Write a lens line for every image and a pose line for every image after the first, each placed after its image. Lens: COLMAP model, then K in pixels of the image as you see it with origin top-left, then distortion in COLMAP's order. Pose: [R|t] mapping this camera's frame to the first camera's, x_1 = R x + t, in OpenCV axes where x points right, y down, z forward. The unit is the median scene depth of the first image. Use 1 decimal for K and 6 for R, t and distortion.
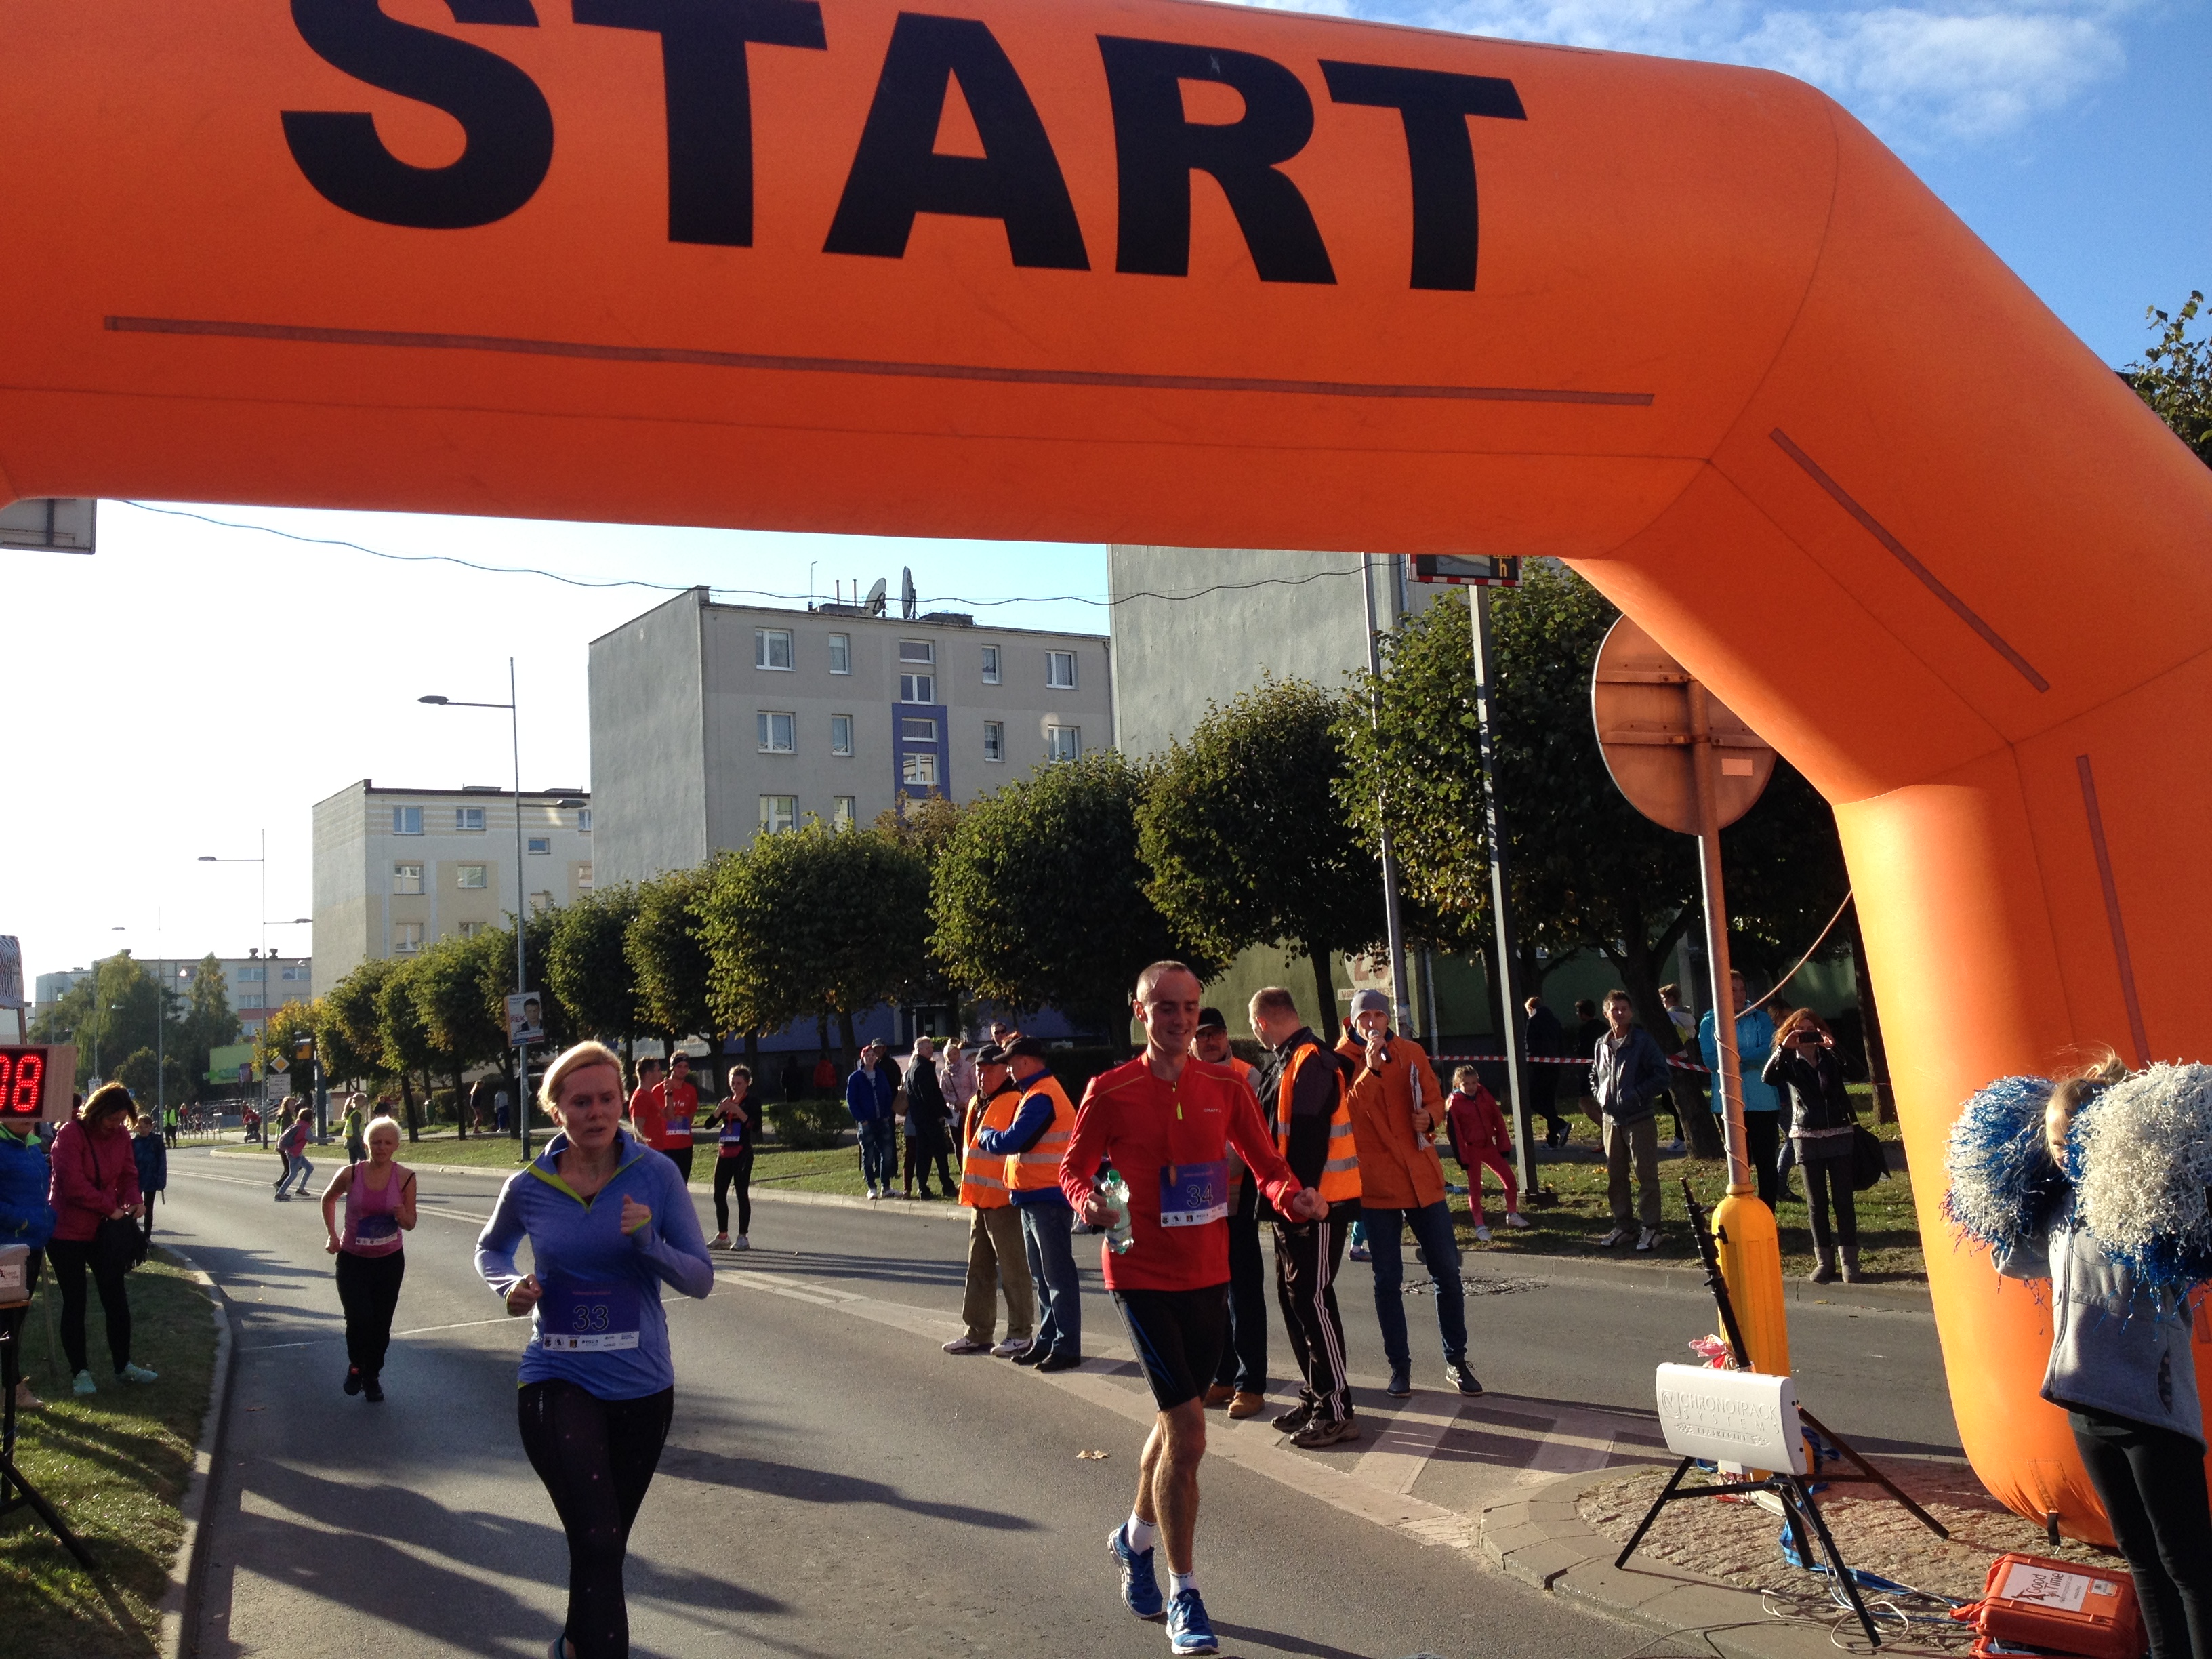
lens RADIAL K [[2215.4, 0, 1098.2], [0, 2215.4, 792.3], [0, 0, 1]] dist [0.216114, -0.618745]
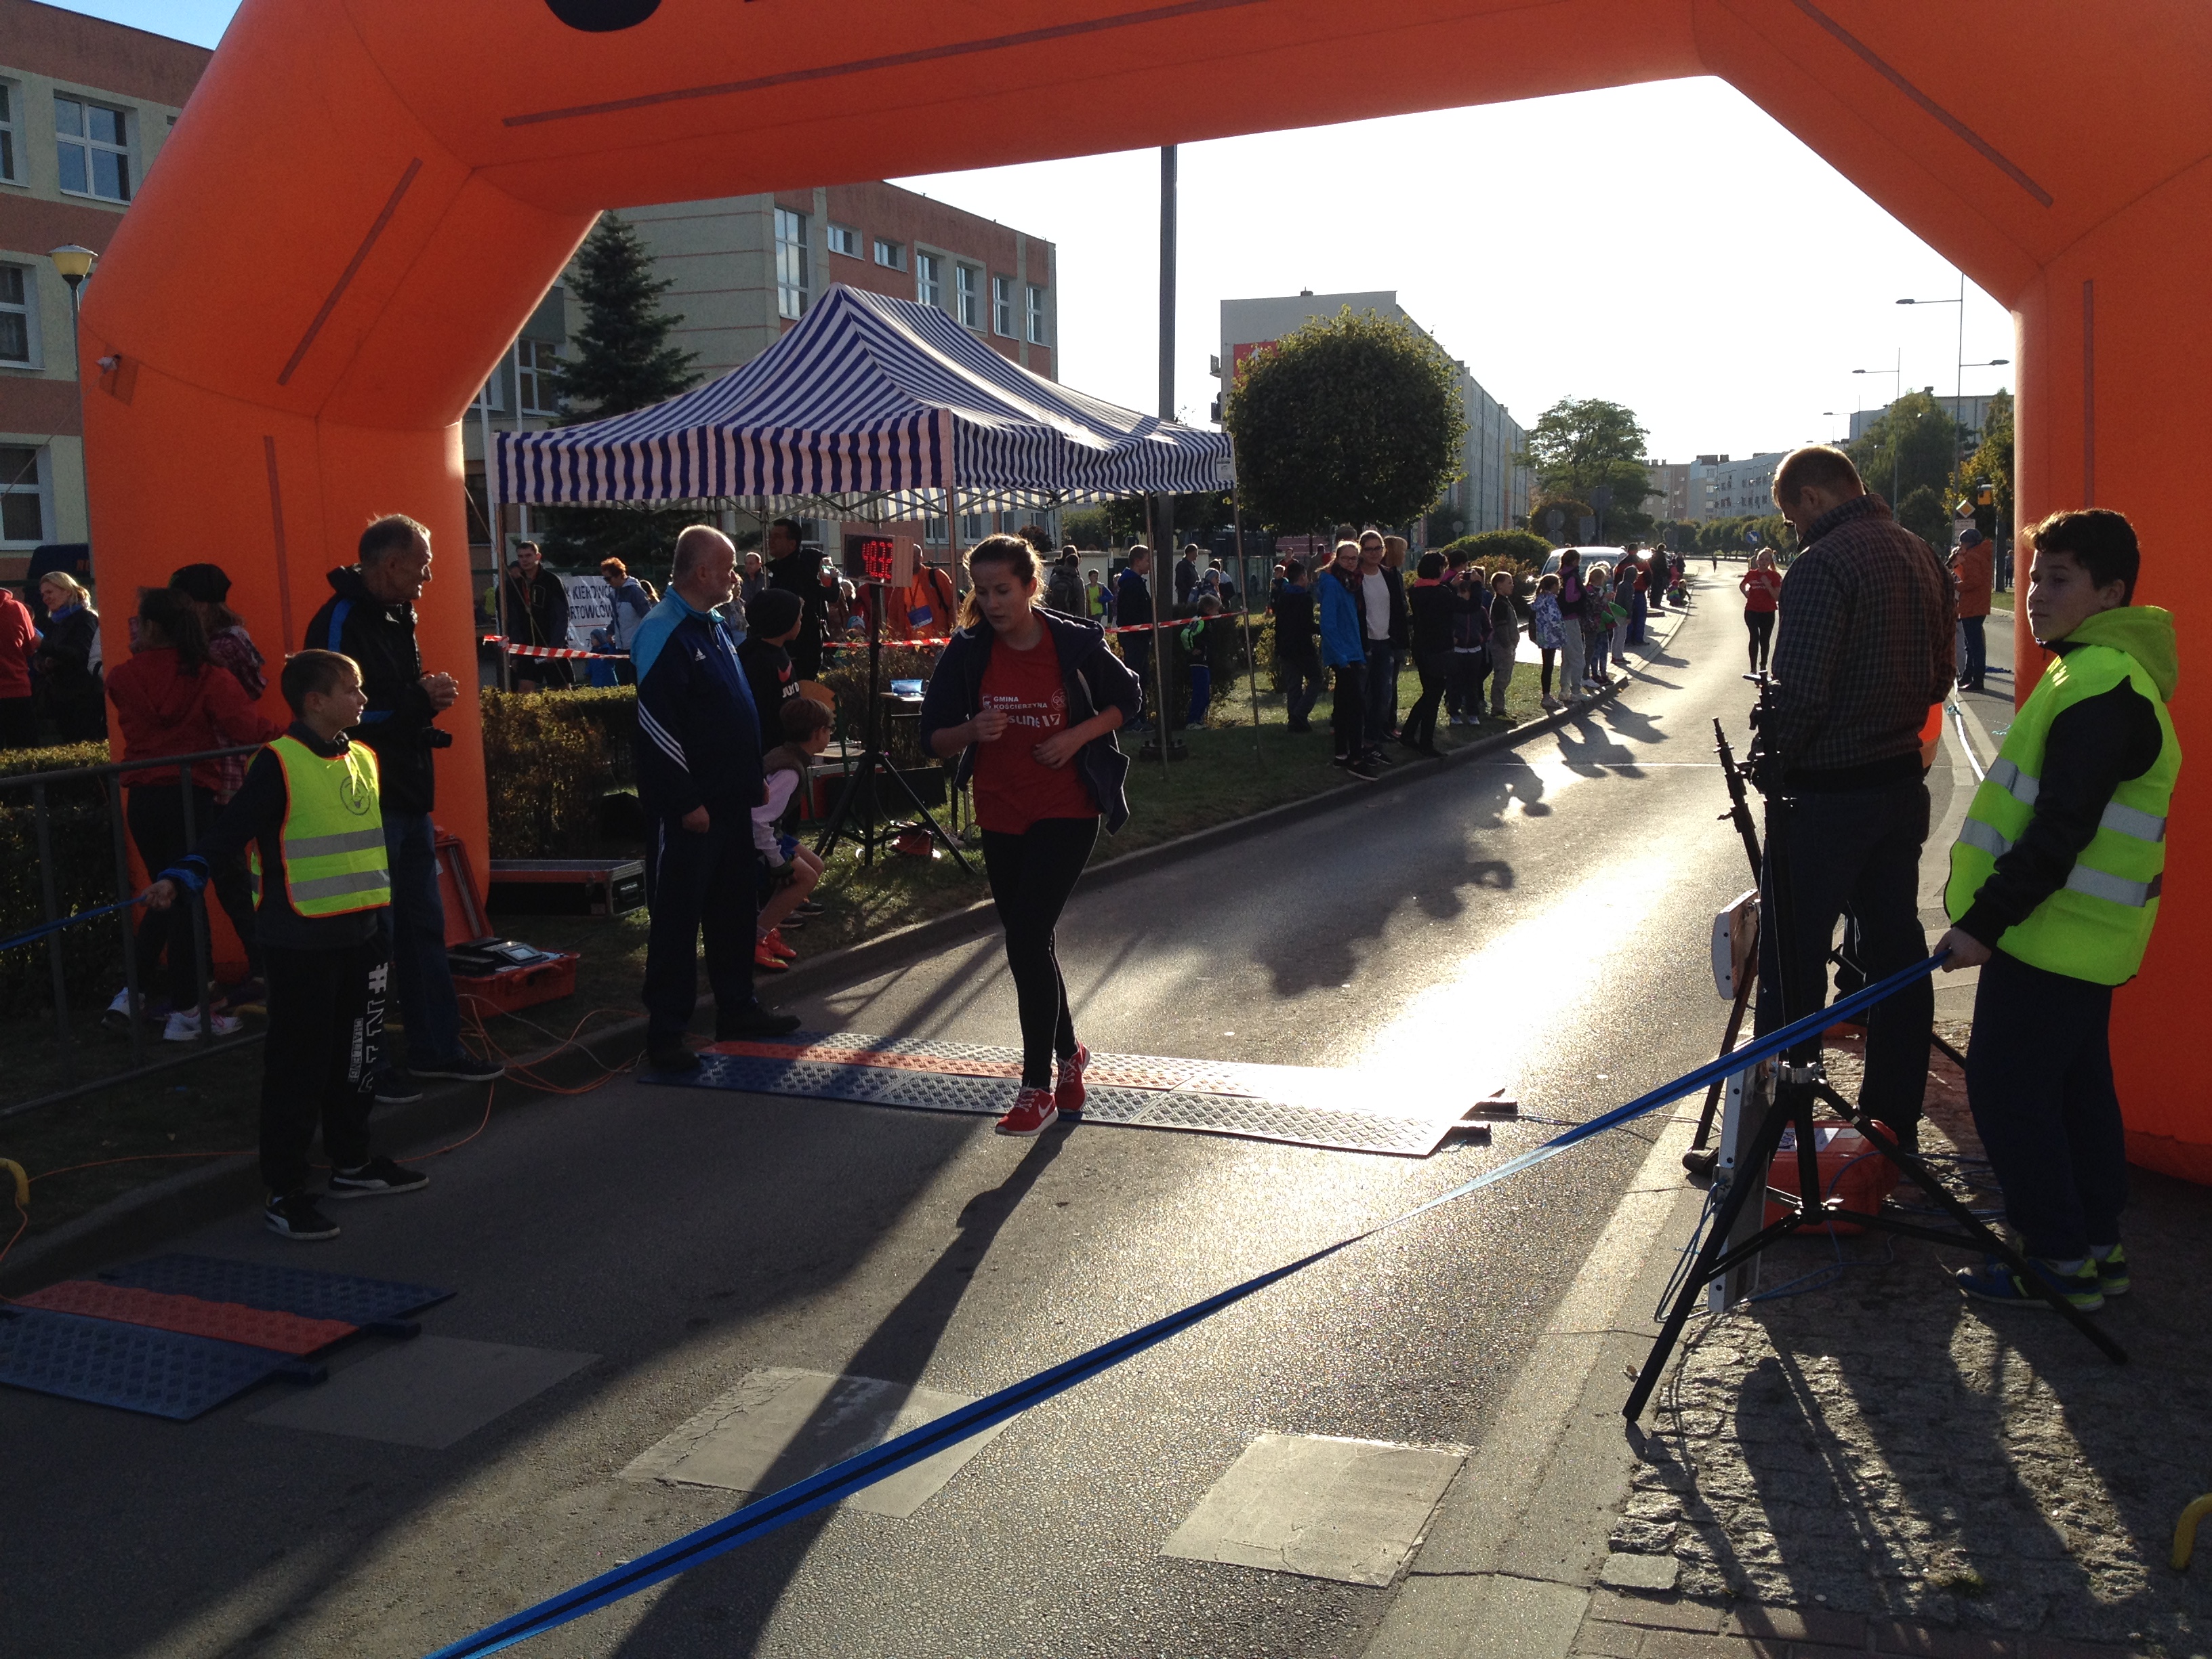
lens RADIAL K [[2215.4, 0, 1098.2], [0, 2215.4, 792.3], [0, 0, 1]] dist [0.216114, -0.618745]
pose [[0.672901, 0.111006, -0.731356, 0.197136], [0.076157, 0.973027, 0.217758, -0.009863], [0.735802, -0.202227, 0.646297, 0.023498]]
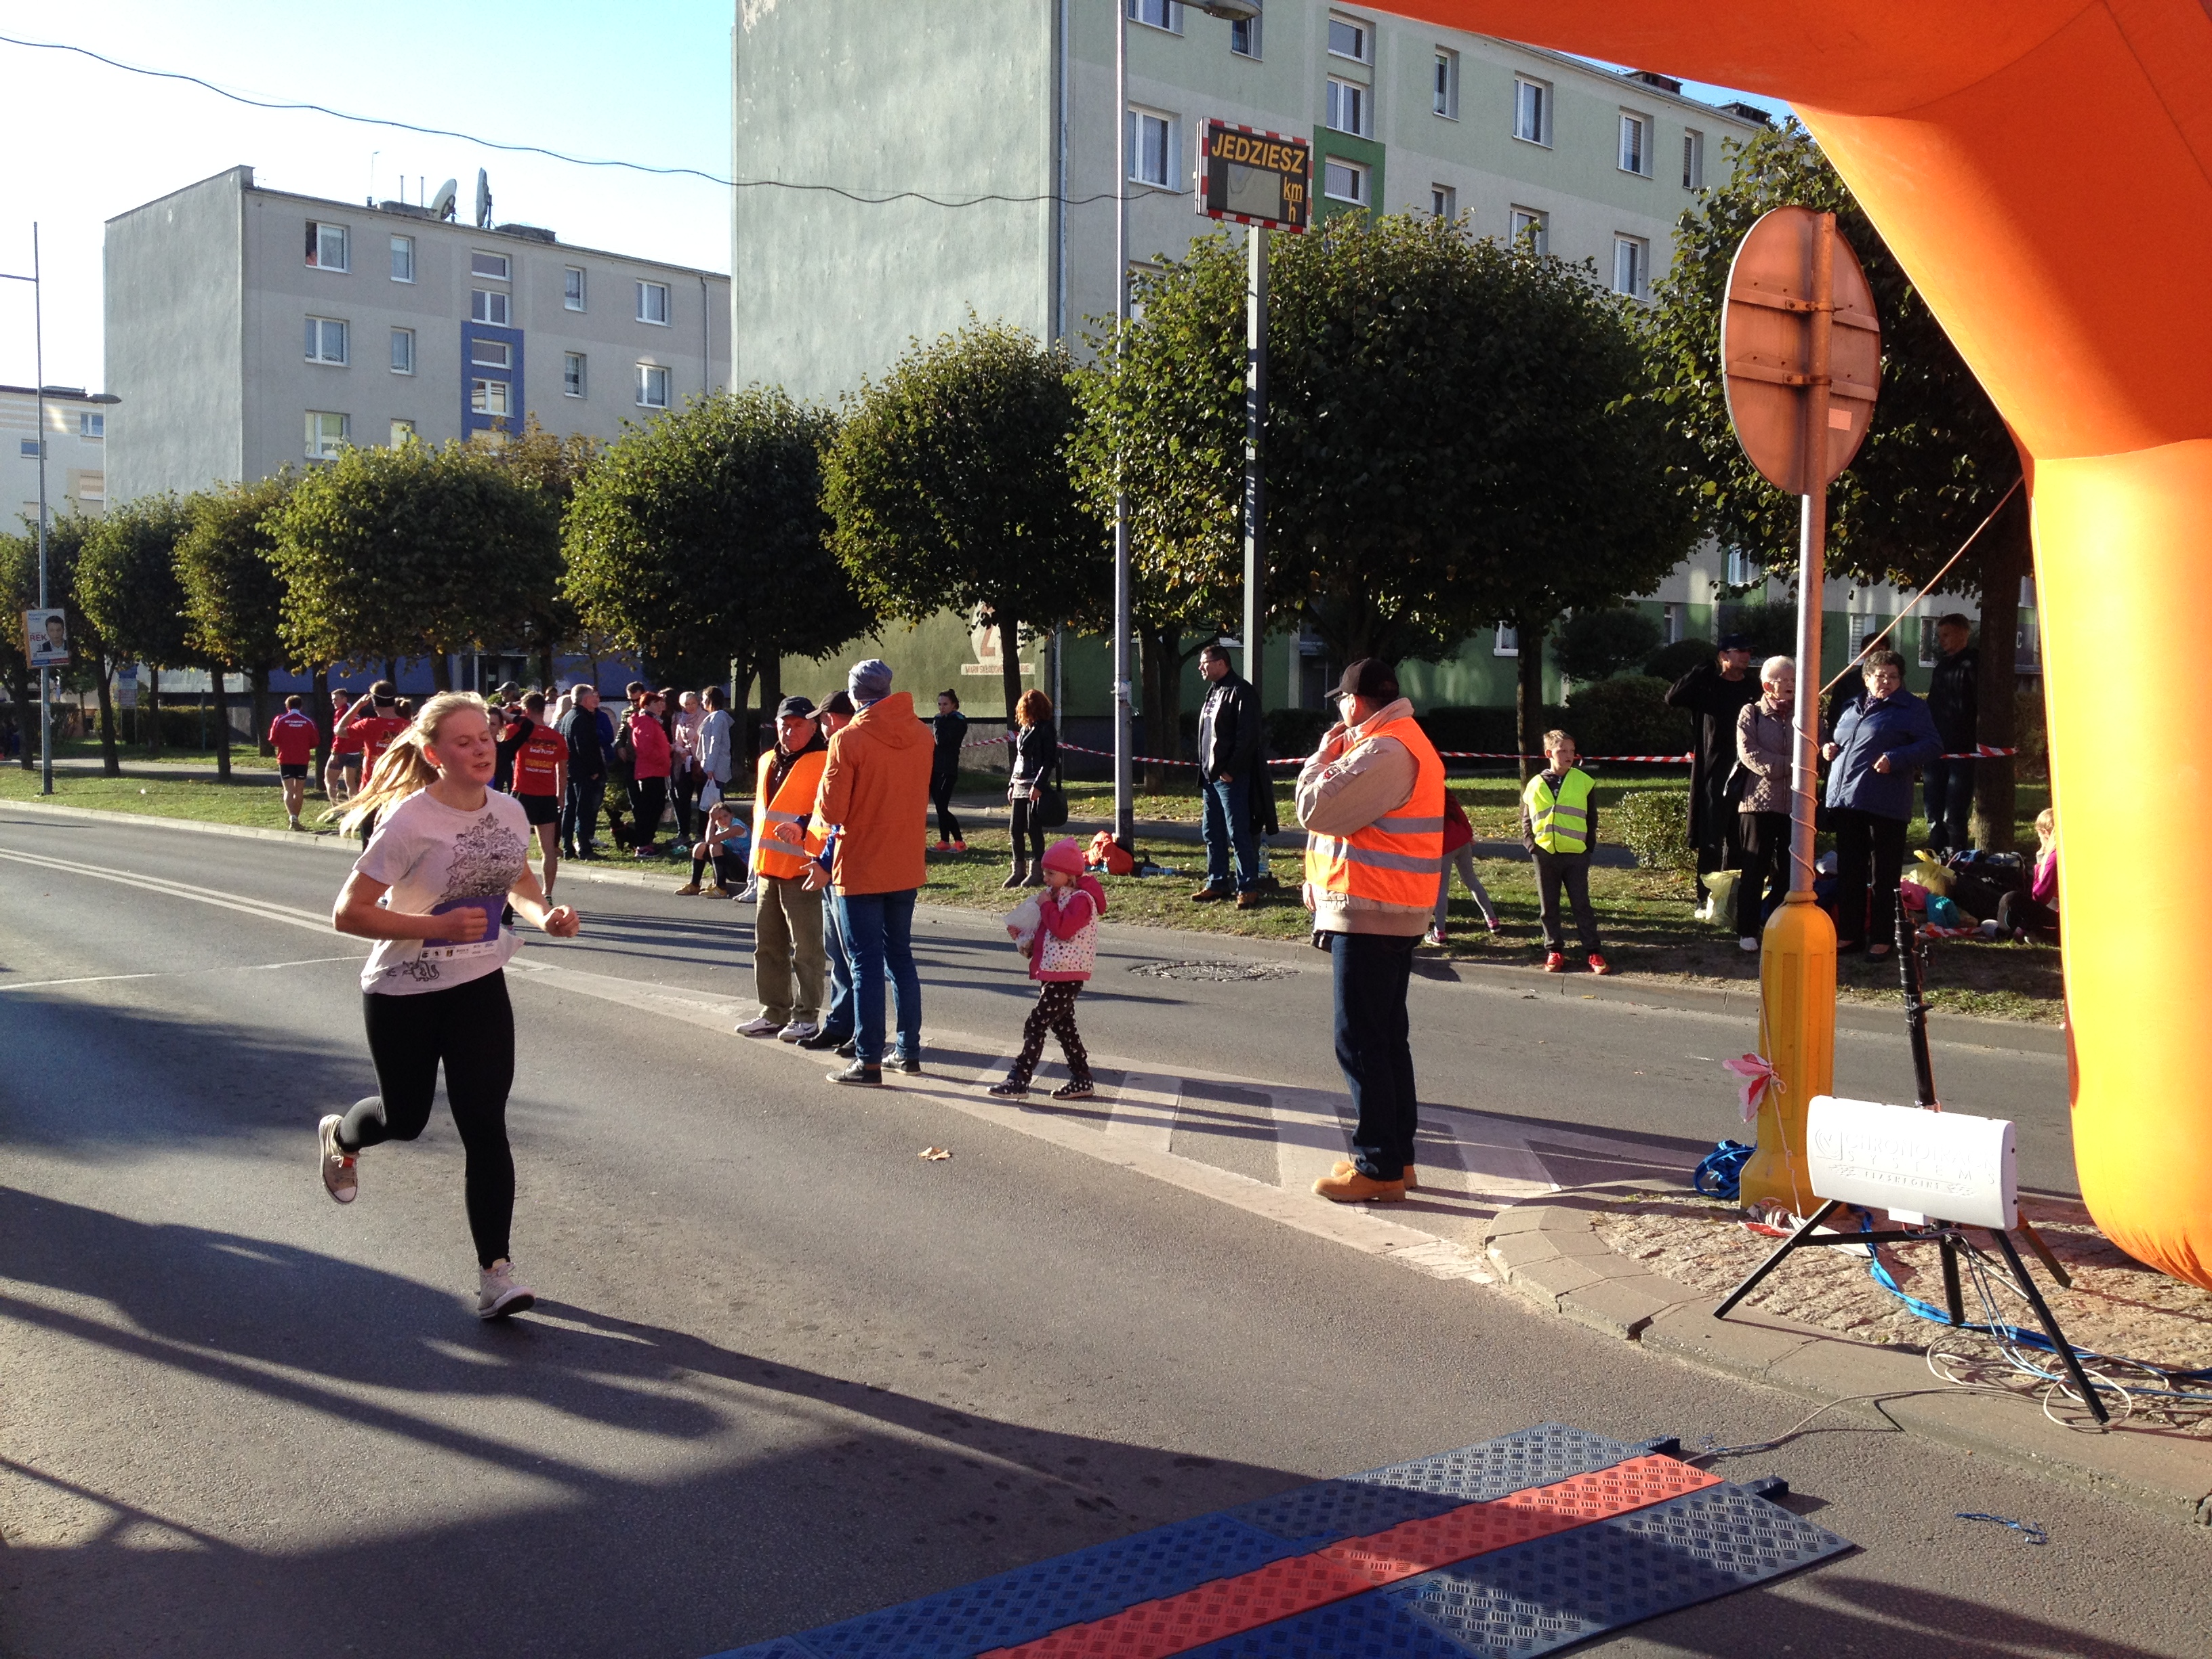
lens RADIAL K [[2188.8, 0, 1082.3], [0, 2188.8, 795.8], [0, 0, 1]] dist [0.201346, -0.554128]
pose [[0.975027, 0.049049, 0.216602, -0.044440], [-0.080027, 0.987381, 0.136652, 0.009405], [-0.207166, -0.150573, 0.966649, 0.051890]]
